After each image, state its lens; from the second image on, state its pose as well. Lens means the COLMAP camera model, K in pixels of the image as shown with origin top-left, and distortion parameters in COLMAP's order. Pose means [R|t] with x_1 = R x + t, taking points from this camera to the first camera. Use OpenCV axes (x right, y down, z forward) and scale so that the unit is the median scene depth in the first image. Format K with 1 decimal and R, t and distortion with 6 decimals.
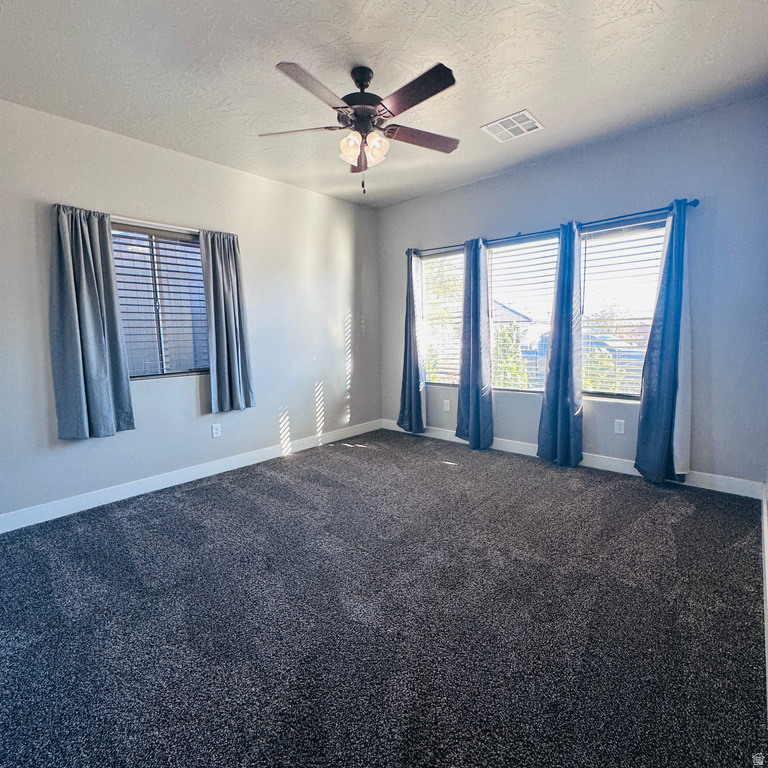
lens RADIAL K [[405.3, 0, 385.7], [0, 405.3, 381.2], [0, 0, 1]] dist [-0.004839, 0.000303]
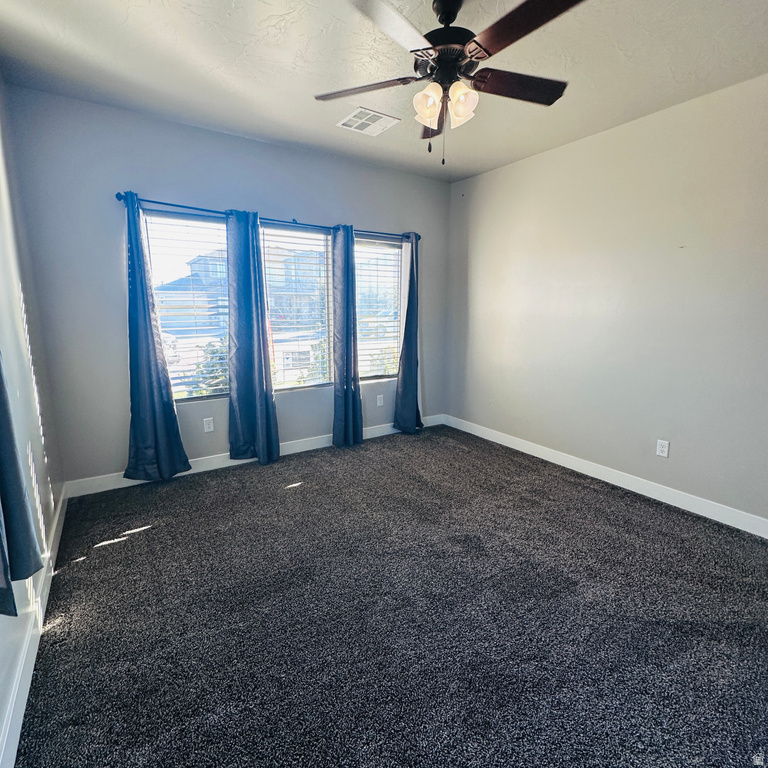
lens RADIAL K [[405.3, 0, 384.6], [0, 405.3, 384.5], [0, 0, 1]] dist [-0.004839, 0.000303]
pose [[0.258400, -0.166687, 0.951549, -0.602526], [0.098185, 0.984432, 0.145784, -0.117507], [-0.961035, 0.055757, 0.270743, 0.613200]]
